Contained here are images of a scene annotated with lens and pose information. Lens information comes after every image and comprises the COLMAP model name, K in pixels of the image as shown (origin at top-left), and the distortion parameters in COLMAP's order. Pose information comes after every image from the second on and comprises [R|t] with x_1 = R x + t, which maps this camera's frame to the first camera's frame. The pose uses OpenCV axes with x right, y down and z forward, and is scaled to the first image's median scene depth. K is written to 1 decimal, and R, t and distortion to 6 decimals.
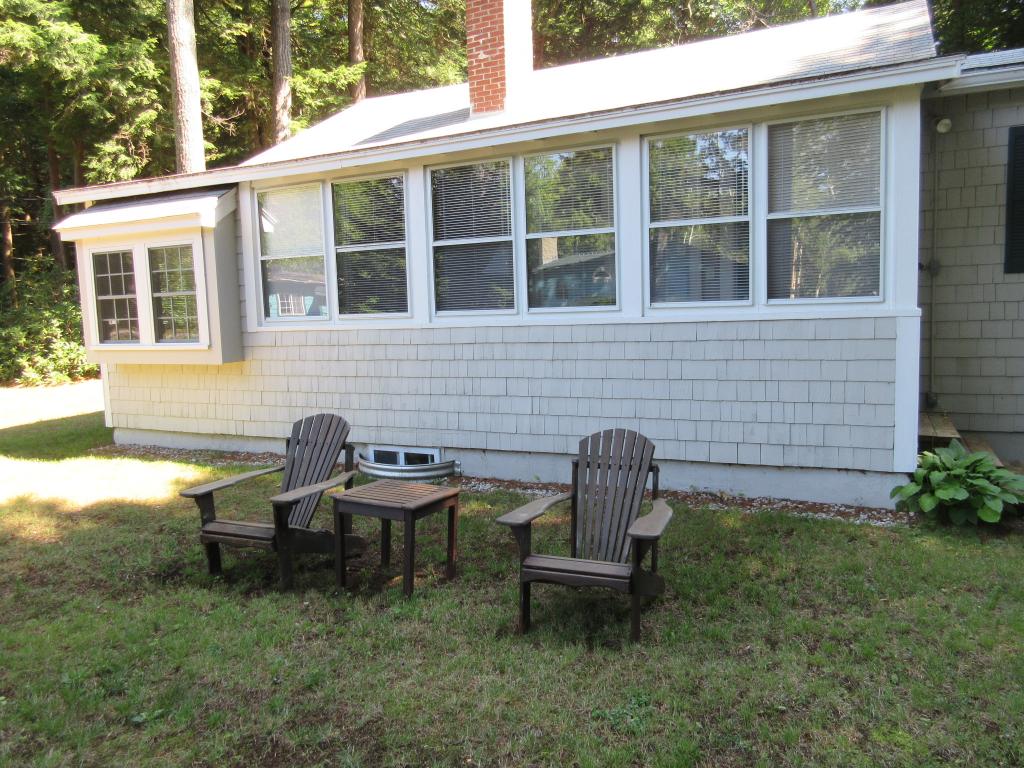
lens RADIAL K [[737.4, 0, 509.1], [0, 737.4, 380.3], [0, 0, 1]] dist [-0.007153, 0.002655]
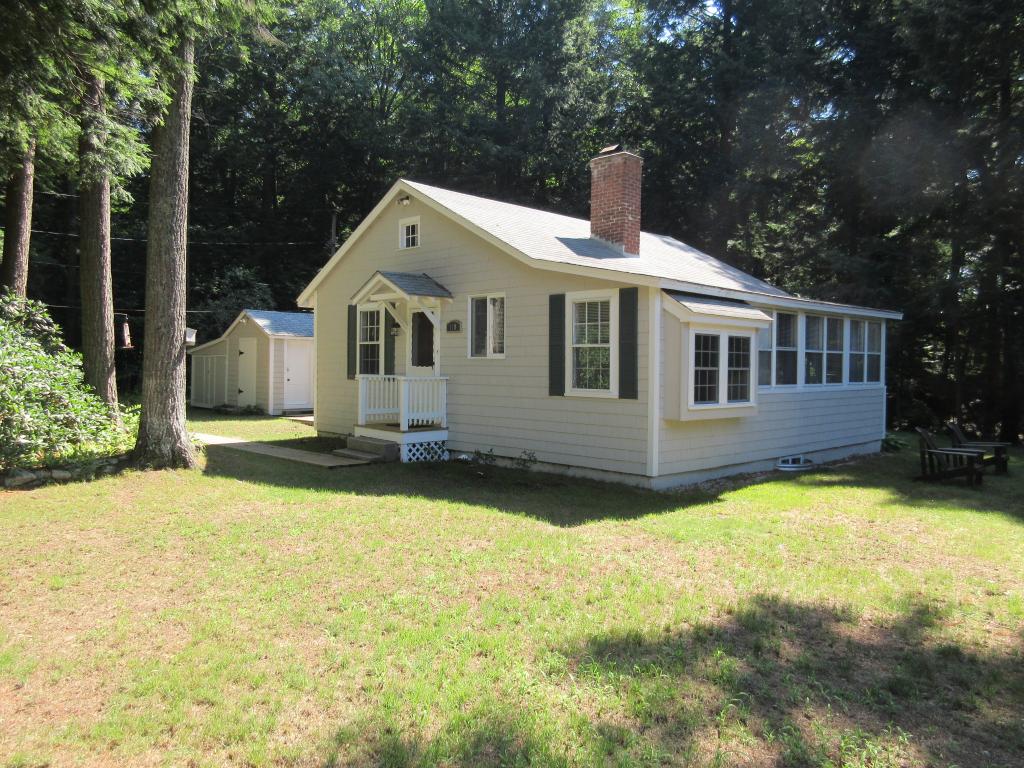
lens RADIAL K [[737.4, 0, 509.1], [0, 737.4, 380.3], [0, 0, 1]] dist [-0.007153, 0.002655]
pose [[0.361495, 0.019292, 0.932175, -1.563882], [0.077527, 0.995702, -0.050672, -0.044737], [-0.929145, 0.090586, 0.358445, 0.717279]]
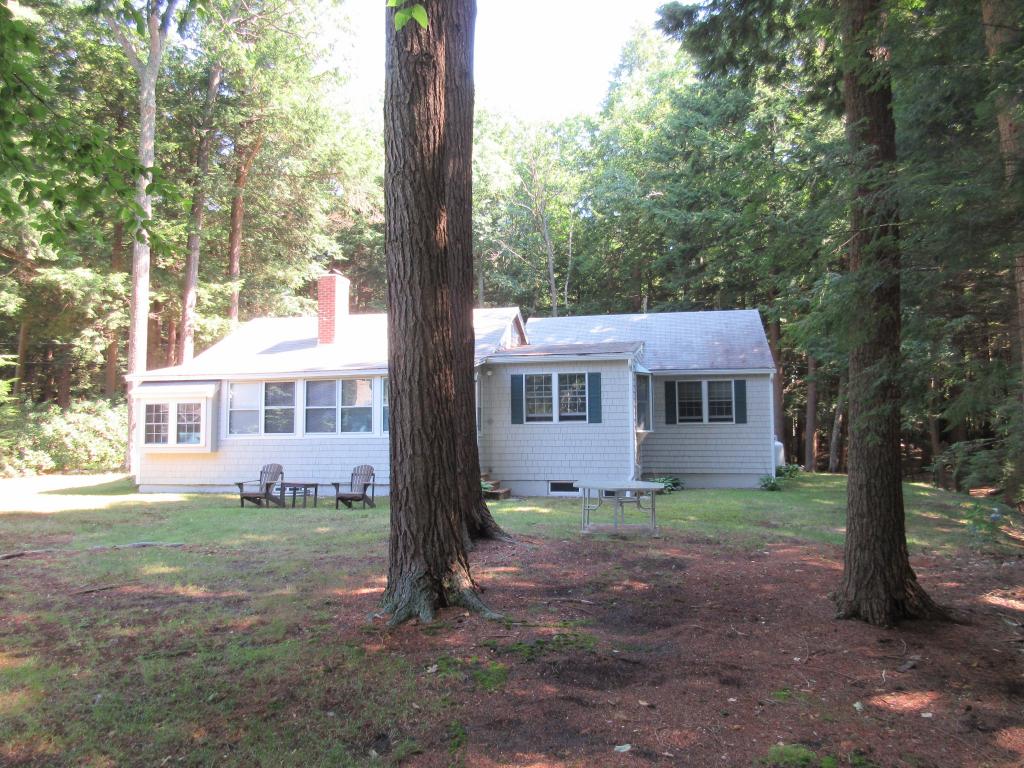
lens RADIAL K [[737.4, 0, 509.1], [0, 737.4, 380.3], [0, 0, 1]] dist [-0.007153, 0.002655]
pose [[0.970154, 0.040454, 0.239092, -0.021025], [0.003155, 0.983797, -0.179260, 0.138576], [-0.242470, 0.174664, 0.954306, -1.215048]]
